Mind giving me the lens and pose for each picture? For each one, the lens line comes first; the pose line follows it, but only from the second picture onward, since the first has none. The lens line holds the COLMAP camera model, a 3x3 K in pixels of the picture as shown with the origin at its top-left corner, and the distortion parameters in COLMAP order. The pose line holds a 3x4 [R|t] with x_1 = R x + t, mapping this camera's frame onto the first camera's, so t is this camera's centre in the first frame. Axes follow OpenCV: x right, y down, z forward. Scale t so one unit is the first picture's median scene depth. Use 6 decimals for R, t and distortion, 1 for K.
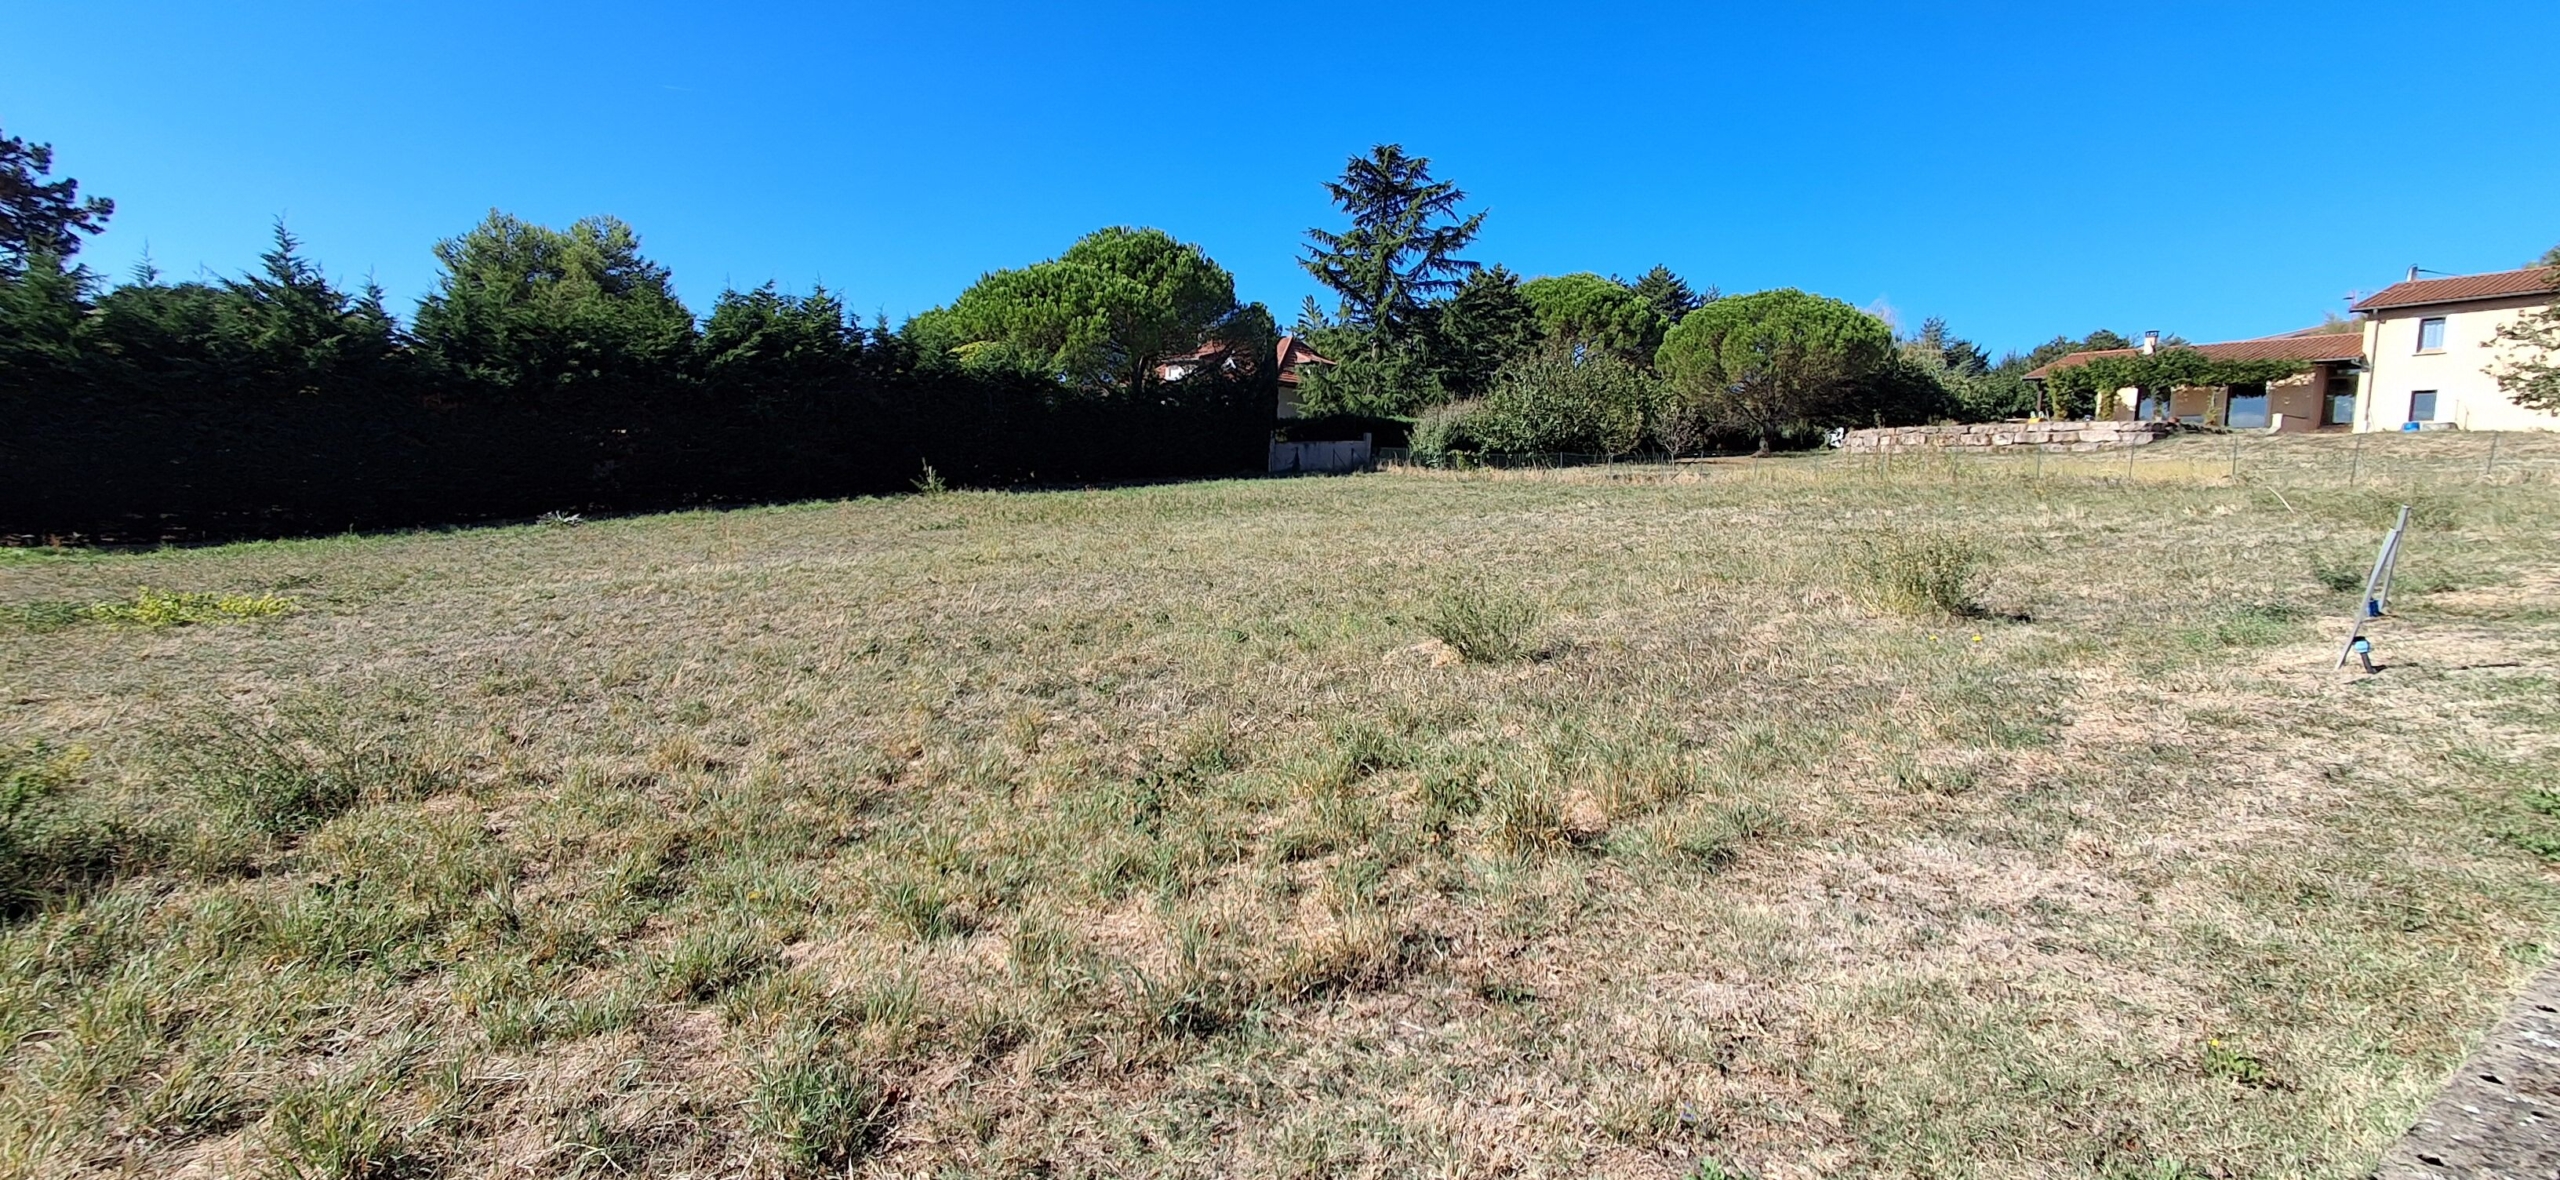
lens RADIAL K [[1181.5, 0, 1264.6], [0, 1181.5, 590.9], [0, 0, 1]] dist [-0.010904, 0.013048]
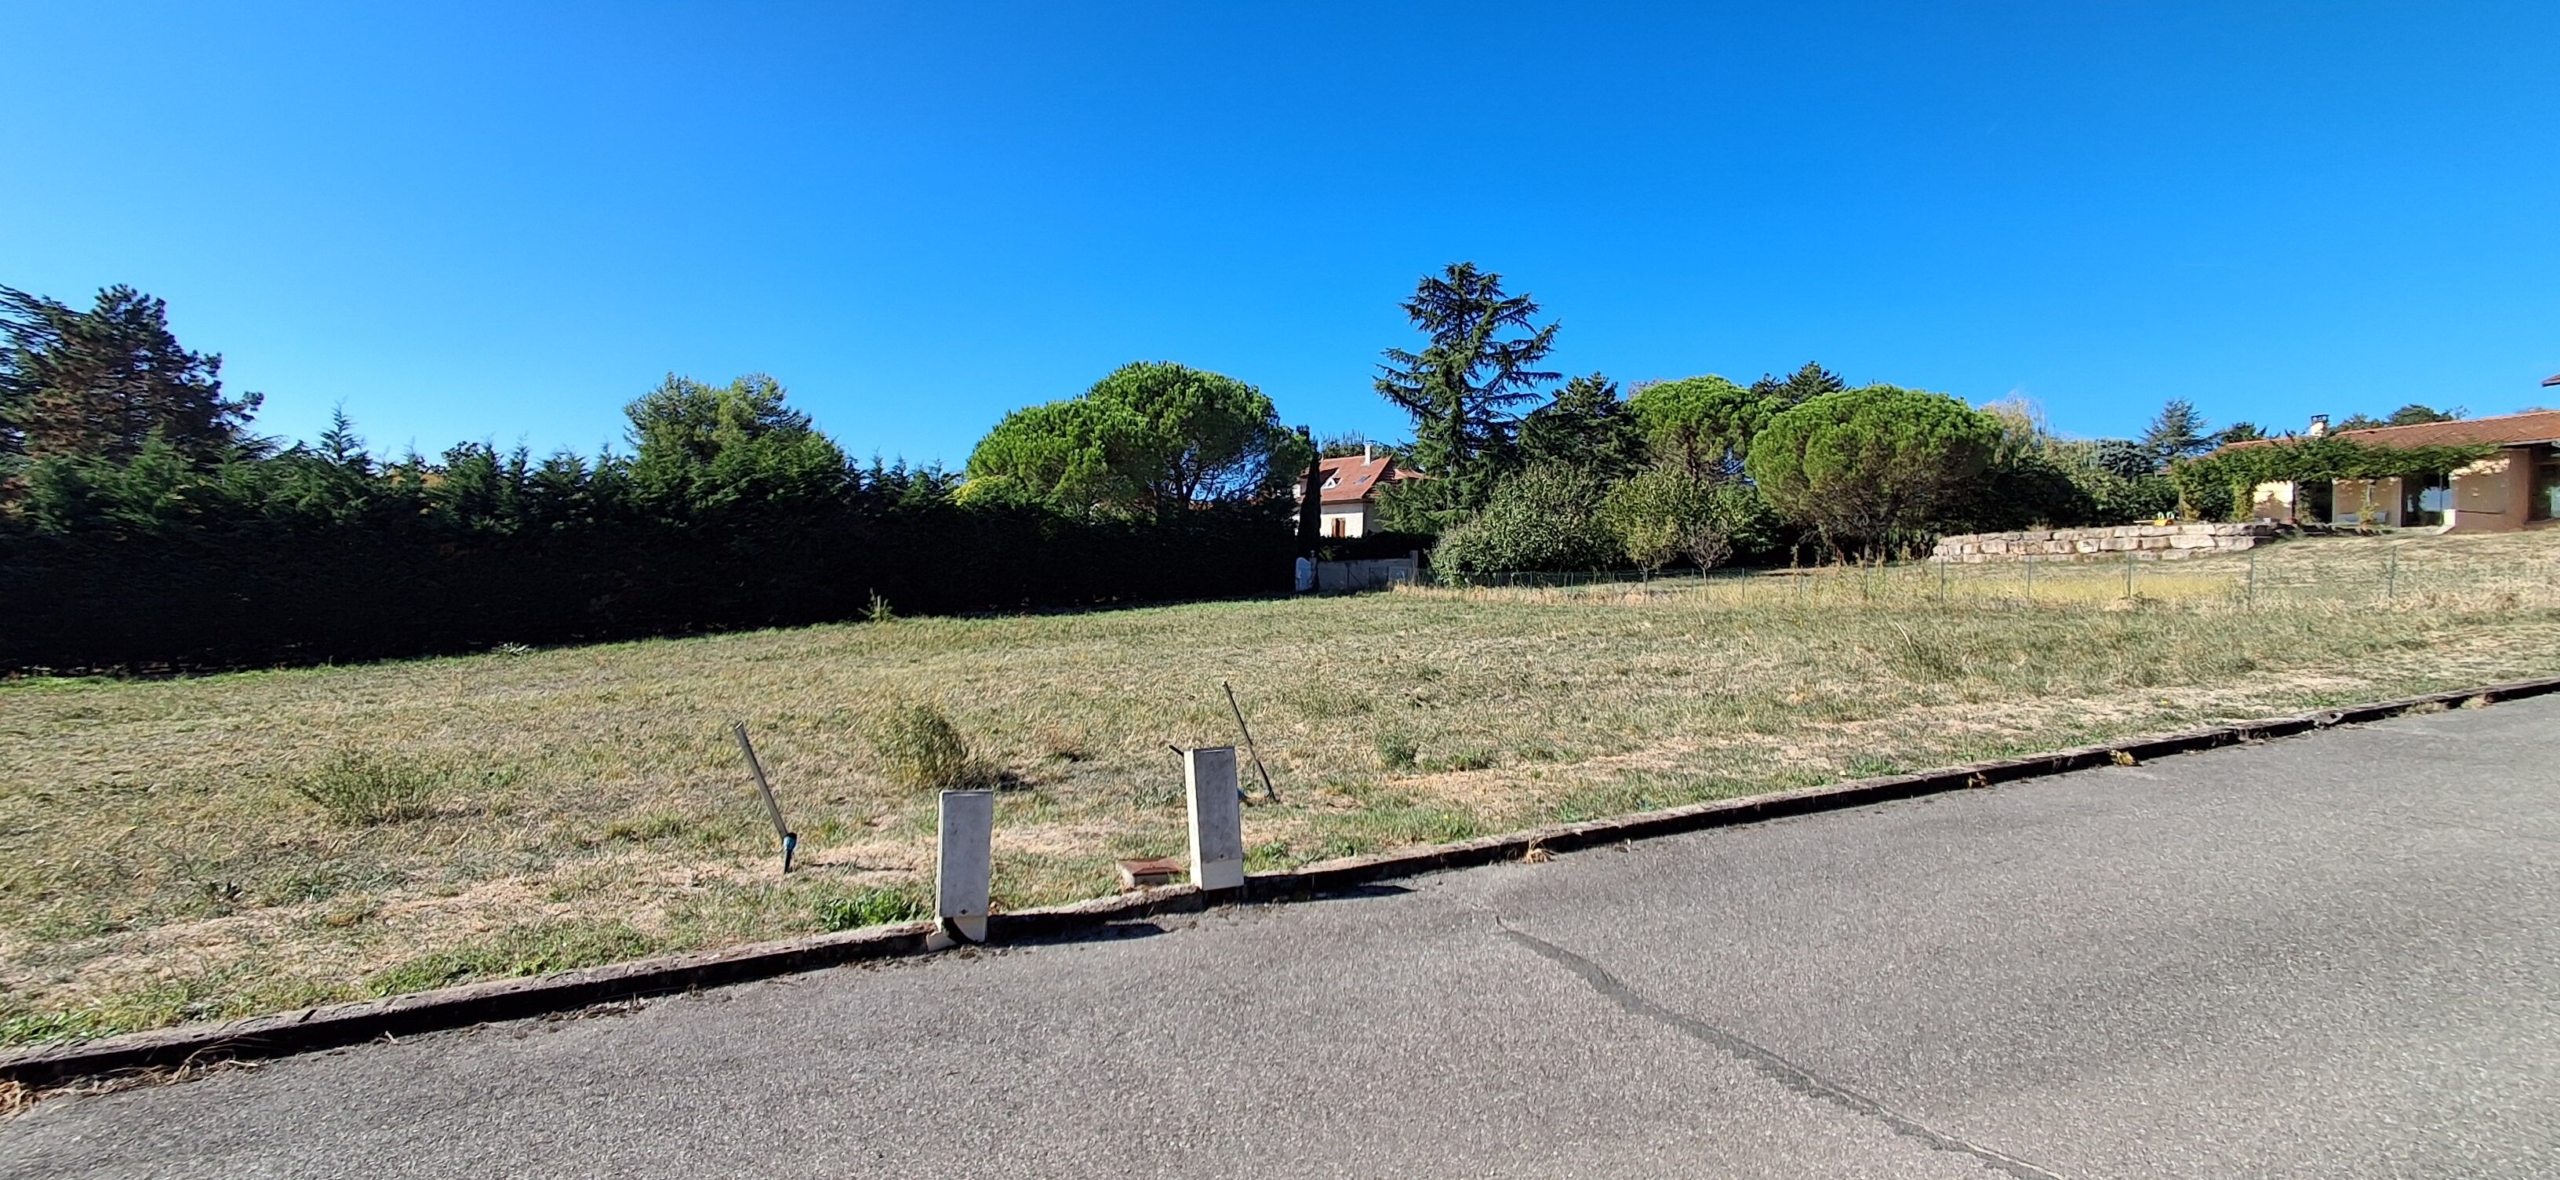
lens RADIAL K [[1181.5, 0, 1263.4], [0, 1181.5, 594.1], [0, 0, 1]] dist [-0.010904, 0.013048]
pose [[0.977320, -0.011452, -0.211456, 0.197987], [-0.007557, 0.996015, -0.088870, -0.009518], [0.211631, 0.088453, 0.973339, 0.016243]]
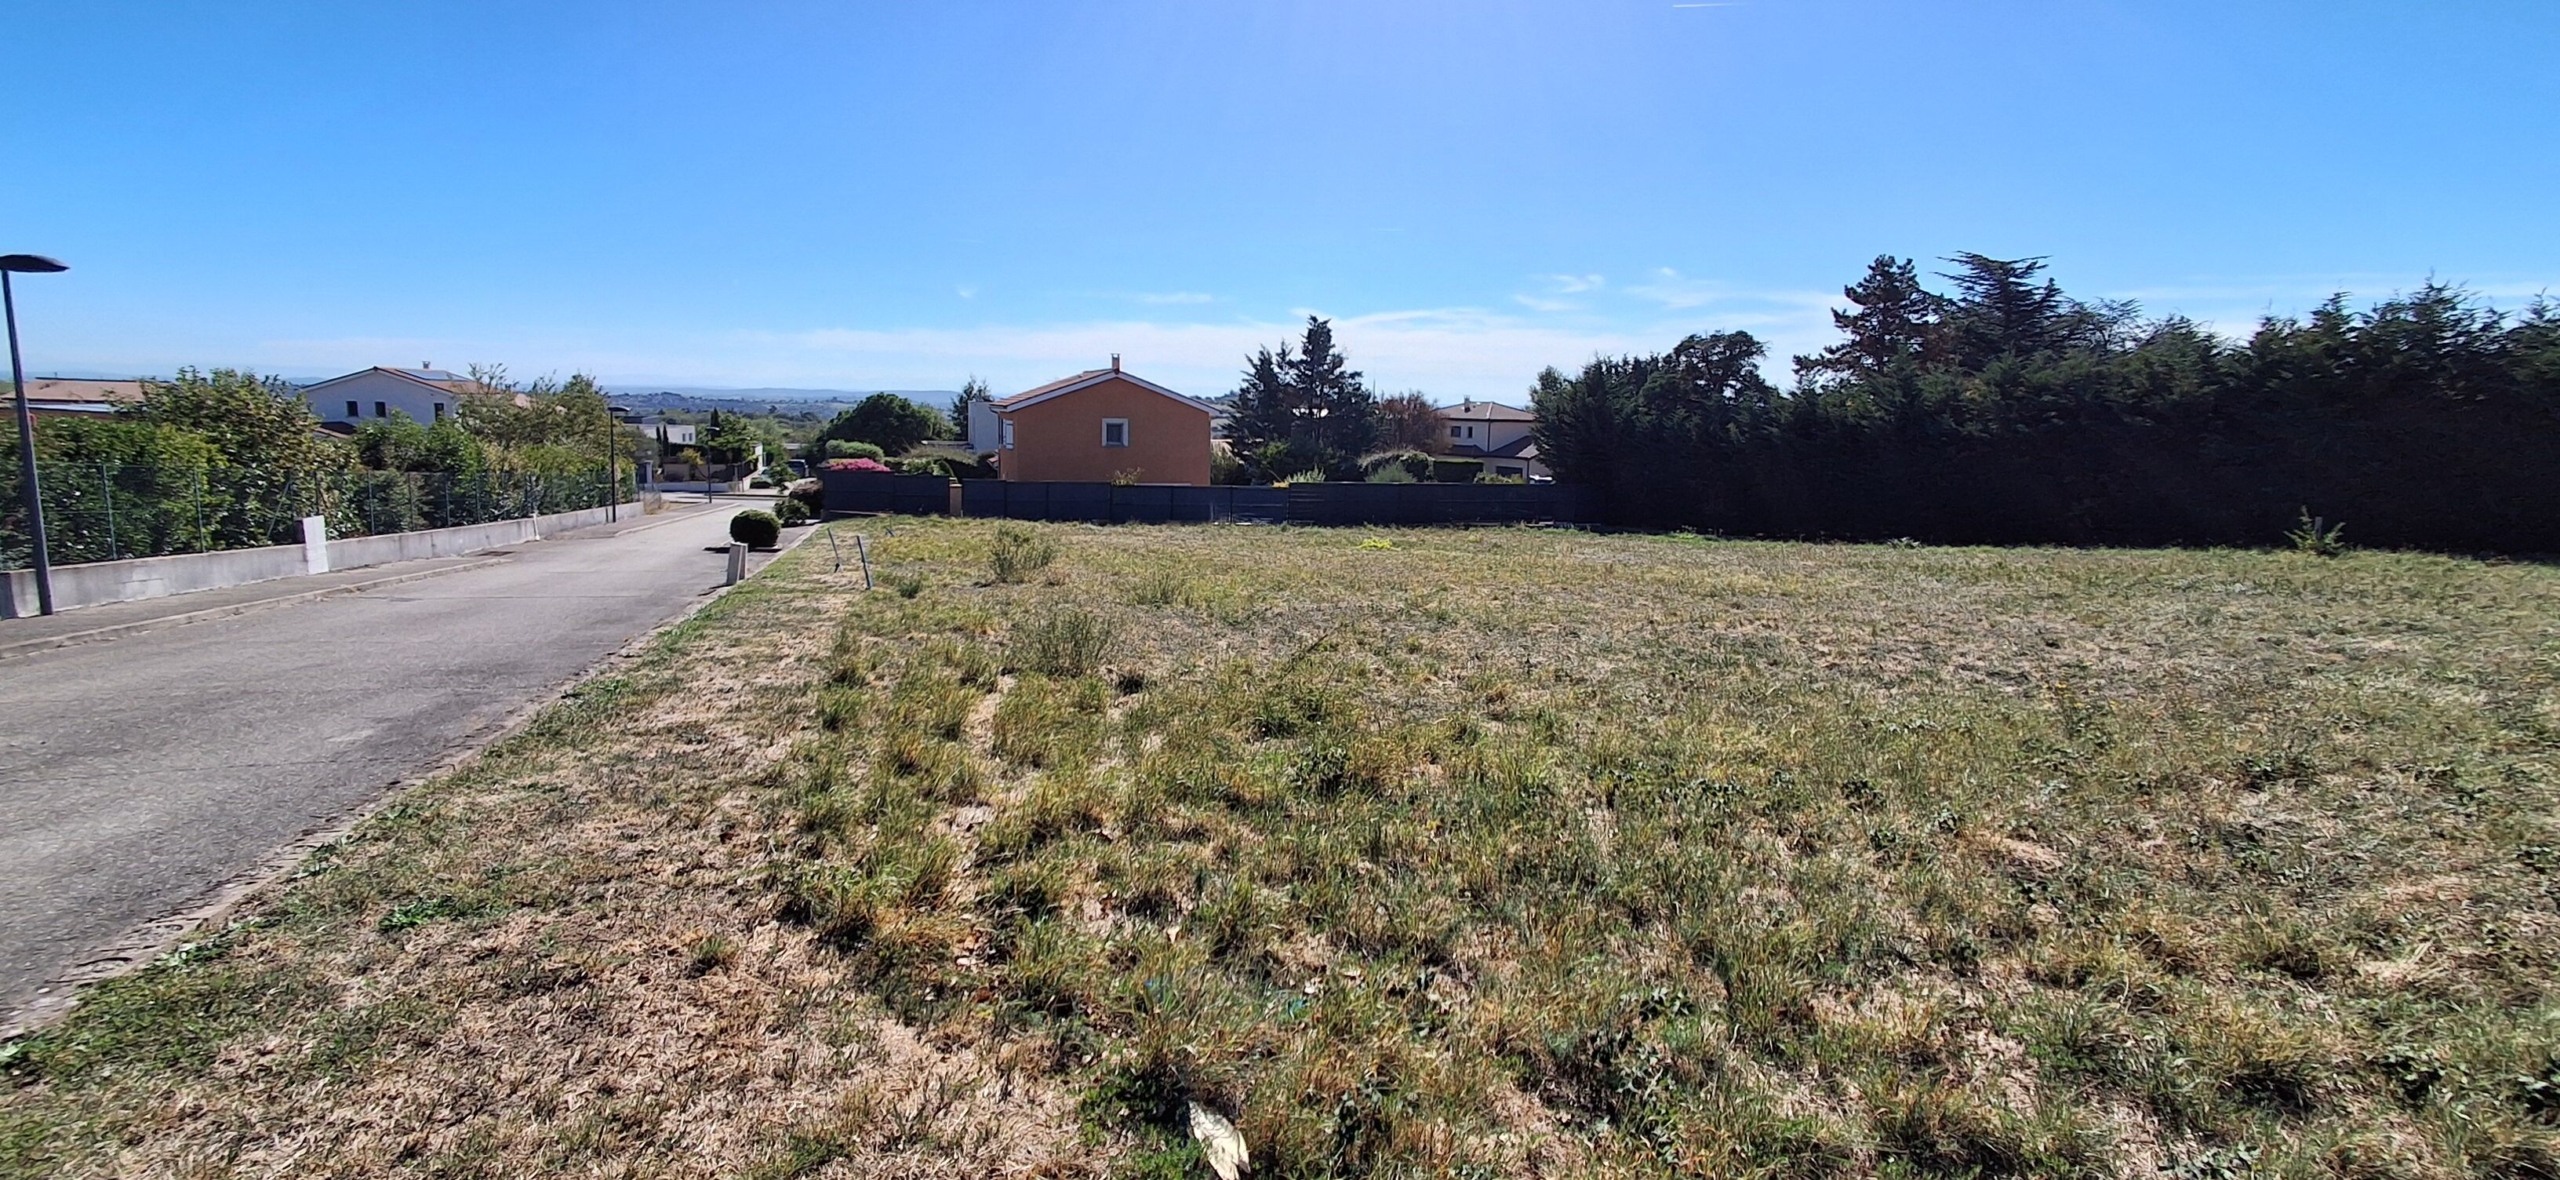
lens RADIAL K [[1181.5, 0, 1270.1], [0, 1181.5, 567.8], [0, 0, 1]] dist [-0.010904, 0.013048]
pose [[-0.312950, 0.079000, -0.946479, 0.462396], [-0.112744, 0.986399, 0.119610, -0.059999], [0.943054, 0.144142, -0.299786, 0.402683]]
